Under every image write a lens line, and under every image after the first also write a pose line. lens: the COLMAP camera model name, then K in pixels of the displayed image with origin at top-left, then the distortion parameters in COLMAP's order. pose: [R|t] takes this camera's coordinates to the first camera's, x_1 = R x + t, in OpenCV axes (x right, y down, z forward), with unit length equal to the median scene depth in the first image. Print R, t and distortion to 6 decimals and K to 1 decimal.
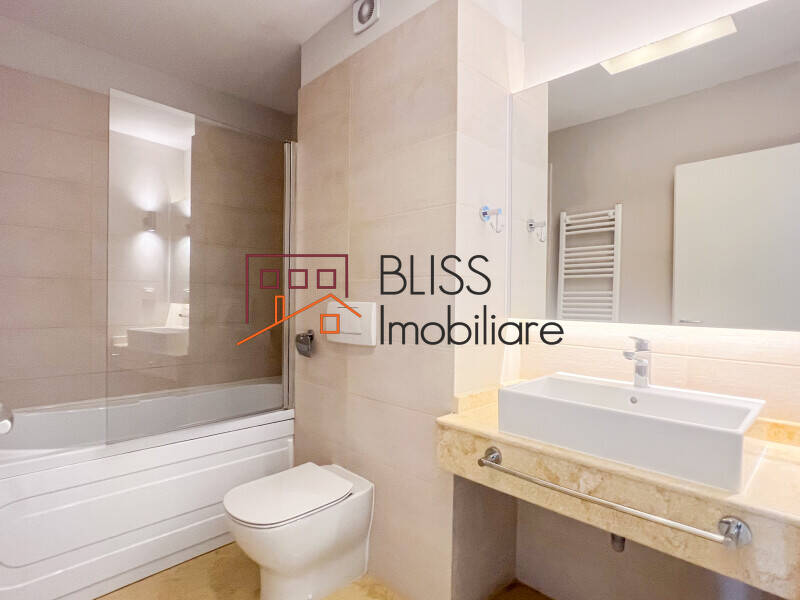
lens RADIAL K [[425.1, 0, 400.0], [0, 425.1, 300.0], [0, 0, 1]] dist [-0.006000, -0.000056]
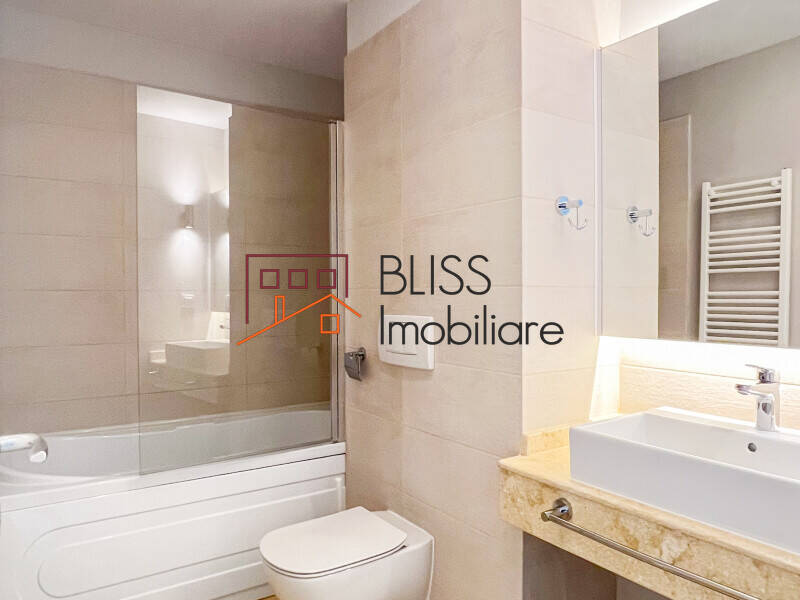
lens RADIAL K [[565.2, 0, 400.0], [0, 565.2, 300.0], [0, 0, 1]] dist [-0.001338, -0.000561]
pose [[0.982648, -0.013491, -0.184991, 0.081447], [0.014490, 0.999887, 0.004048, -0.030844], [0.184915, -0.006658, 0.982732, -0.085073]]
